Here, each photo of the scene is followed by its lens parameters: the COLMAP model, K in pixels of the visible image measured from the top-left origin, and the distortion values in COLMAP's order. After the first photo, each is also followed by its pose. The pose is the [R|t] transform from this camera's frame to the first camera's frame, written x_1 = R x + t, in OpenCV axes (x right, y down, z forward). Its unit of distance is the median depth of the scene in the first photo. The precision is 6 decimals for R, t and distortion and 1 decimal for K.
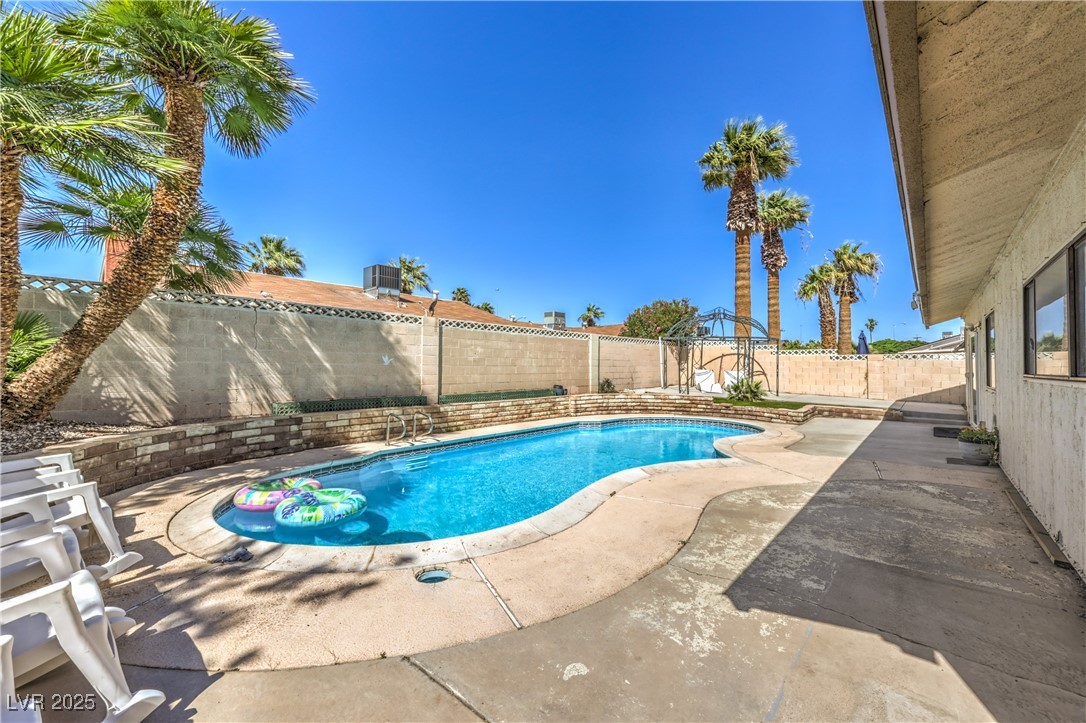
lens RADIAL K [[445.8, 0, 543.1], [0, 445.8, 367.6], [0, 0, 1]] dist [-0.000727, -0.000008]
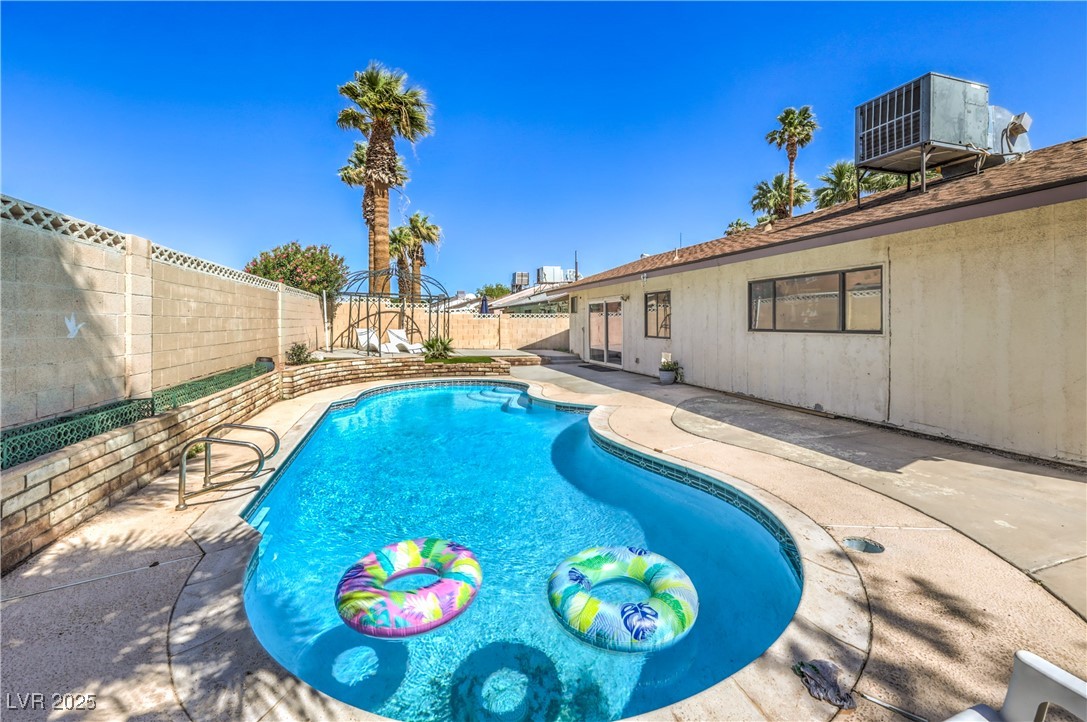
lens RADIAL K [[463.5, 0, 548.4], [0, 463.5, 329.7], [0, 0, 1]] dist [0.028473, 0.000097]
pose [[0.513467, -0.025132, 0.857741, -0.441875], [0.012399, 0.999684, 0.021869, -0.016064], [-0.858020, -0.000594, 0.513616, 0.314541]]
